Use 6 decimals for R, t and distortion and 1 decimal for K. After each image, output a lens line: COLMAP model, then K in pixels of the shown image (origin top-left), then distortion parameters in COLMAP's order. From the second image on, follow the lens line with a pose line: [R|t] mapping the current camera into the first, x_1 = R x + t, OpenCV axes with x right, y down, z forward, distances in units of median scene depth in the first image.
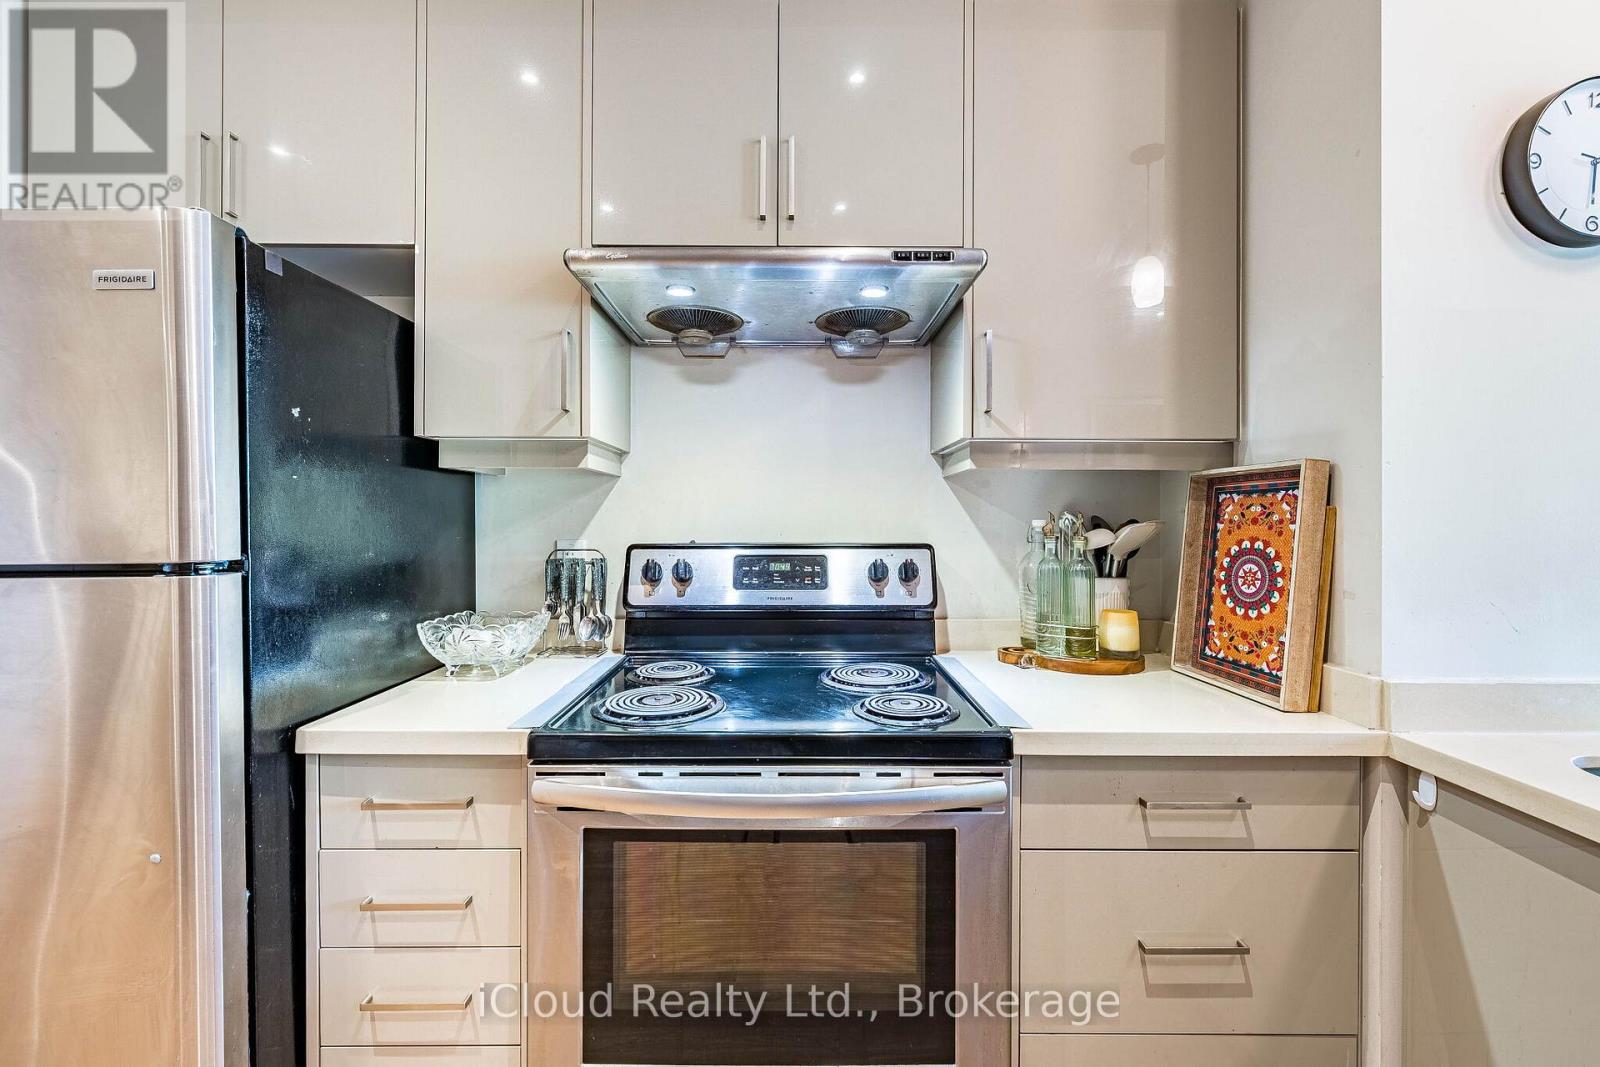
lens RADIAL K [[592.1, 0, 838.8], [0, 592.1, 526.6], [0, 0, 1]] dist [0.001460, 0.000044]
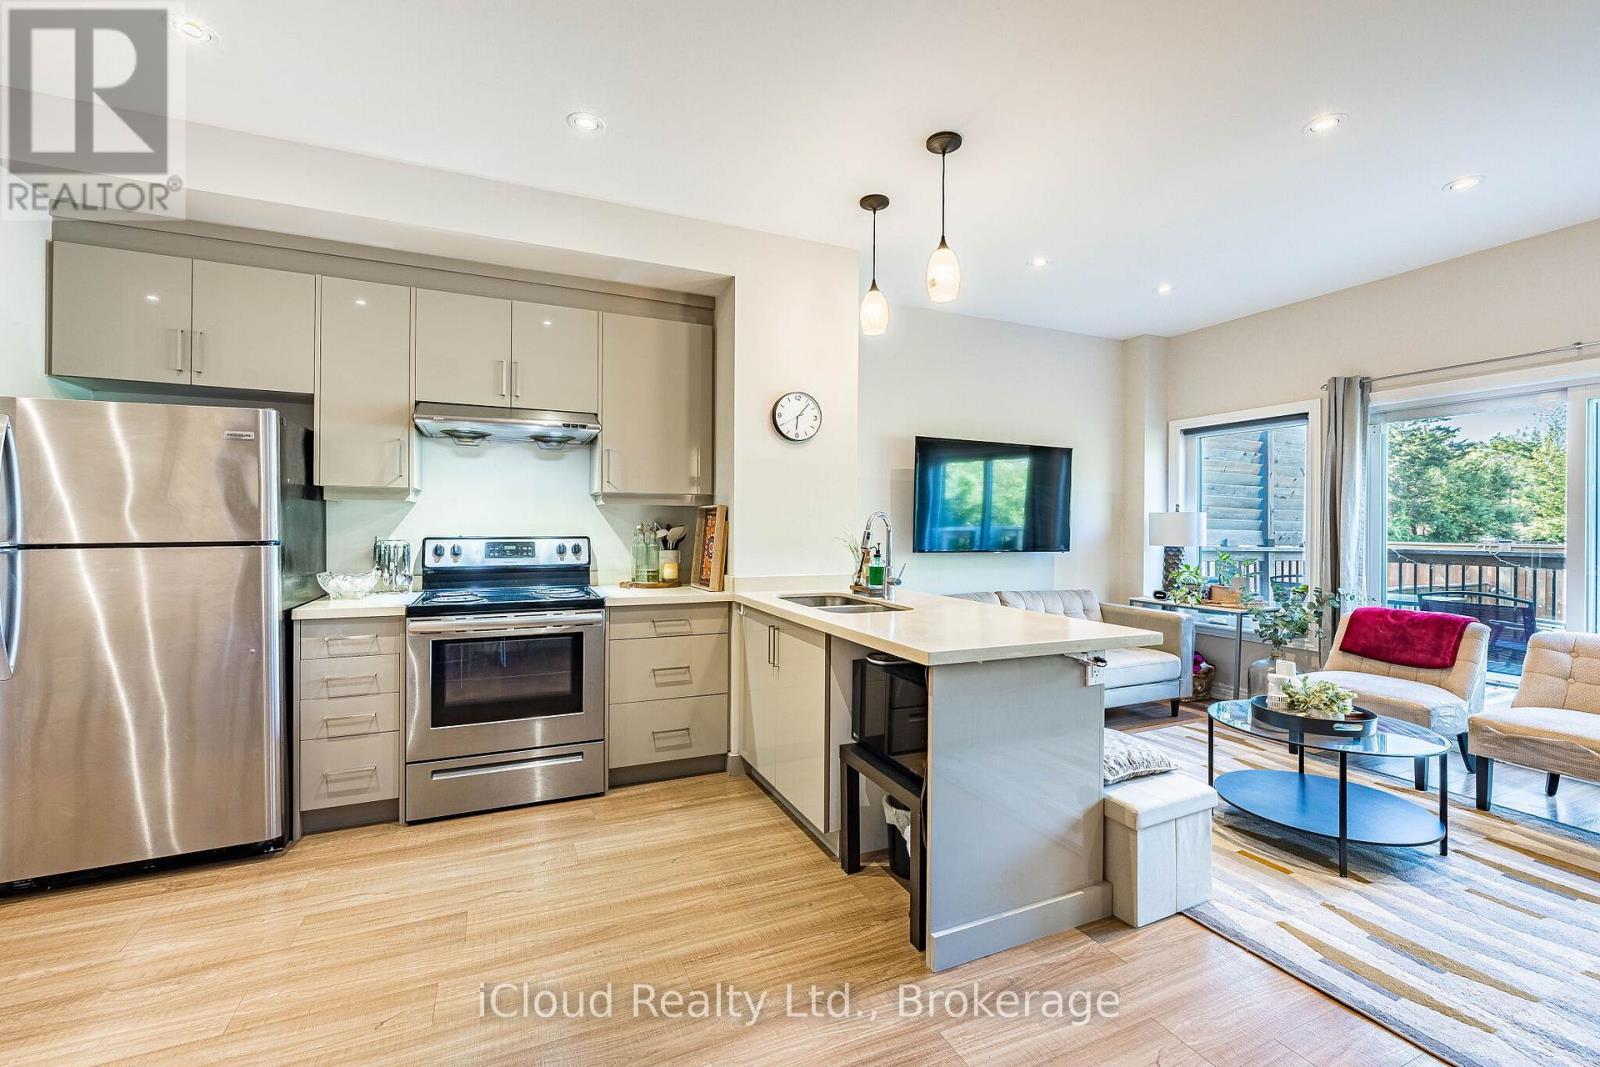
lens RADIAL K [[592.1, 0, 838.8], [0, 592.1, 526.6], [0, 0, 1]] dist [0.001460, 0.000044]
pose [[0.901793, 0.000733, 0.432169, 0.048417], [0.003901, 0.999944, -0.009836, 0.019797], [-0.432152, 0.010556, 0.901739, -1.516221]]
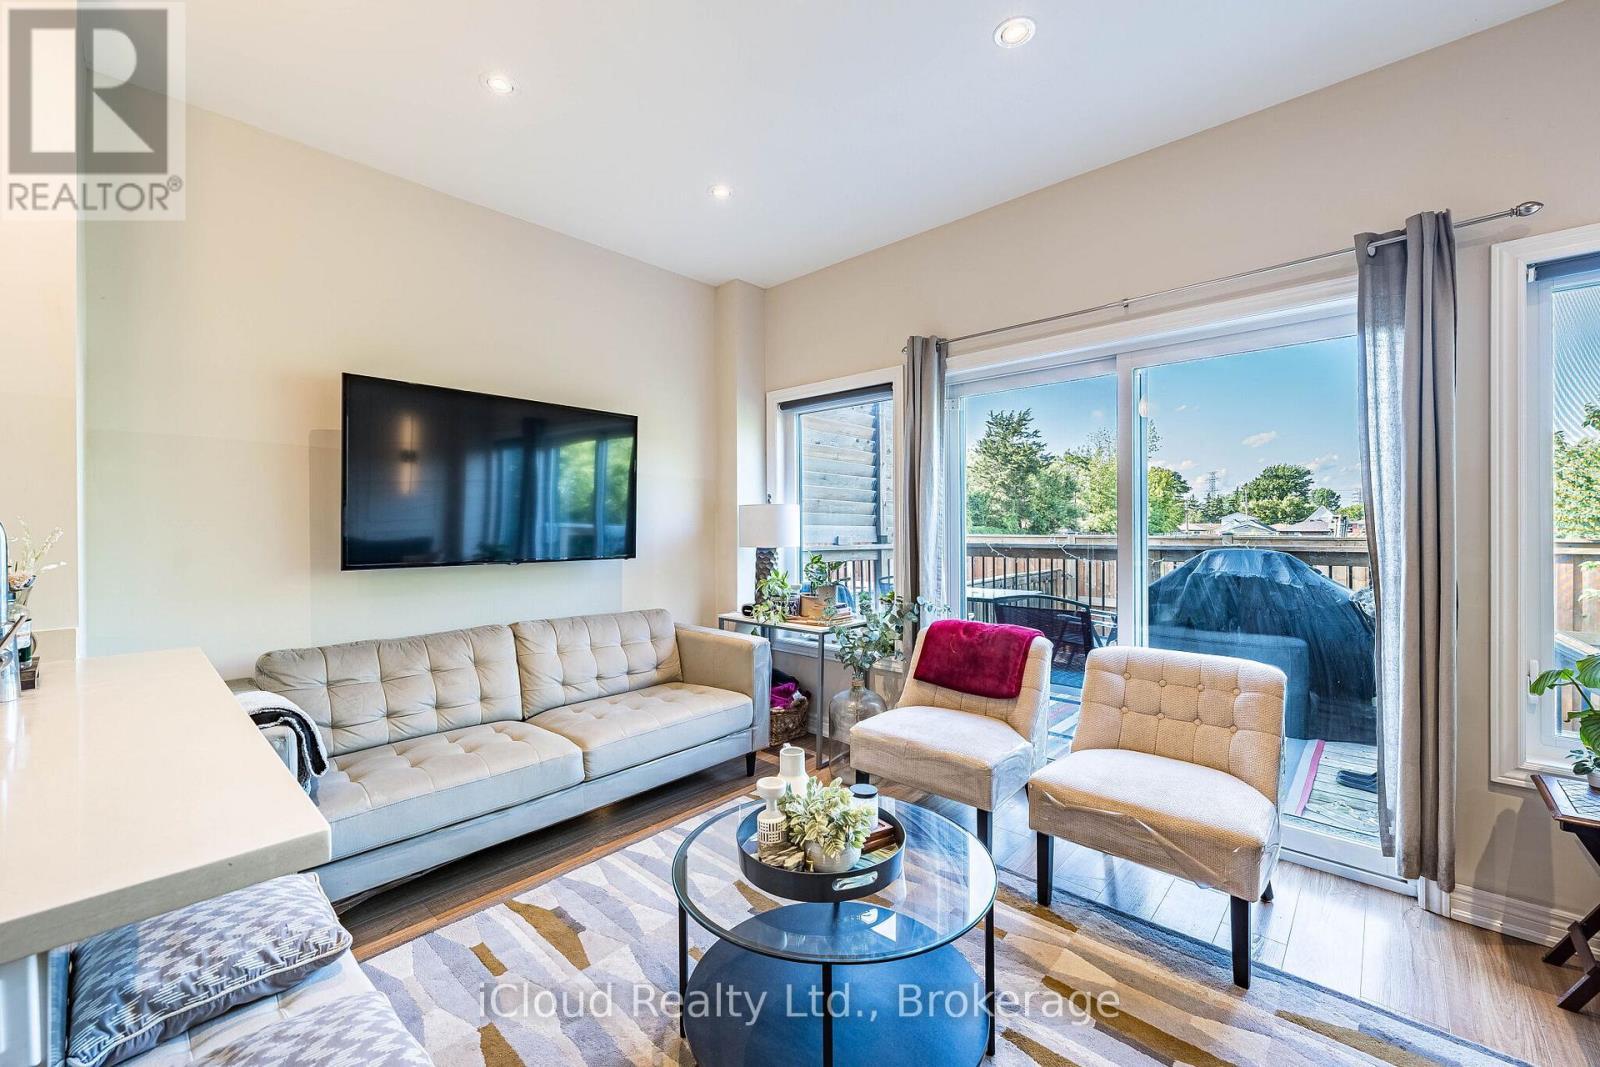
lens RADIAL K [[633.3, 0, 797.5], [0, 633.3, 524.9], [0, 0, 1]] dist [0.002377, -0.000069]
pose [[0.636786, -0.007490, 0.771004, 1.035498], [0.018085, 0.999823, -0.005224, 0.022472], [-0.770829, 0.017270, 0.636808, -1.251125]]
